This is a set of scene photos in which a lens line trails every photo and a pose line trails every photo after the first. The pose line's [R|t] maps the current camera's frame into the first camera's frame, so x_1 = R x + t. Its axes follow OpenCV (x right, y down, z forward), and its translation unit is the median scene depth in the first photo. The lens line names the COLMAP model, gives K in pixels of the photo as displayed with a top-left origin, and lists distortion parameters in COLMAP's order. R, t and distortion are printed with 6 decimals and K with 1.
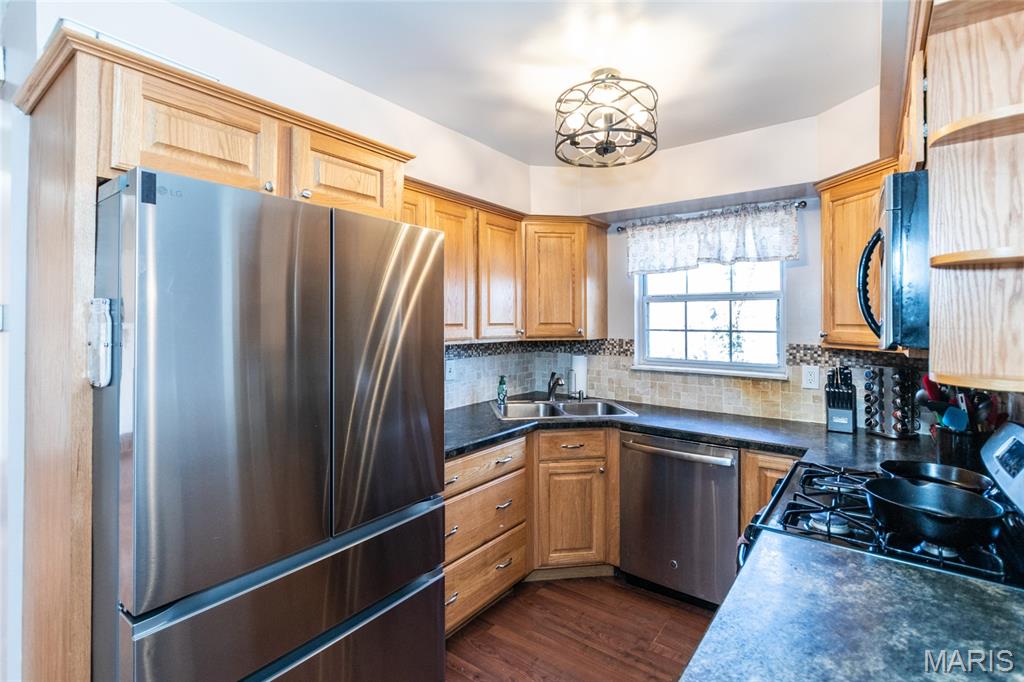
lens RADIAL K [[475.9, 0, 509.3], [0, 475.9, 310.9], [0, 0, 1]] dist [0.000788, 0.000298]
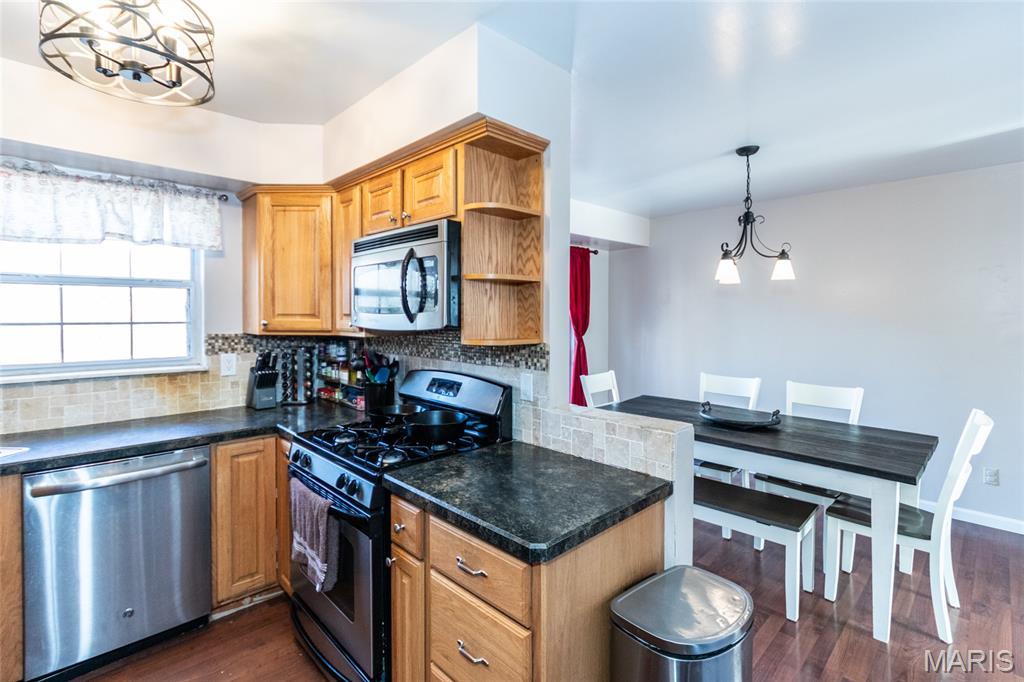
lens RADIAL K [[484.1, 0, 507.8], [0, 484.1, 320.4], [0, 0, 1]] dist [-0.000726, -0.001469]
pose [[0.147755, -0.016872, 0.988880, -0.319981], [-0.020659, 0.999584, 0.020141, 0.006790], [-0.988808, -0.023406, 0.147345, 0.226866]]
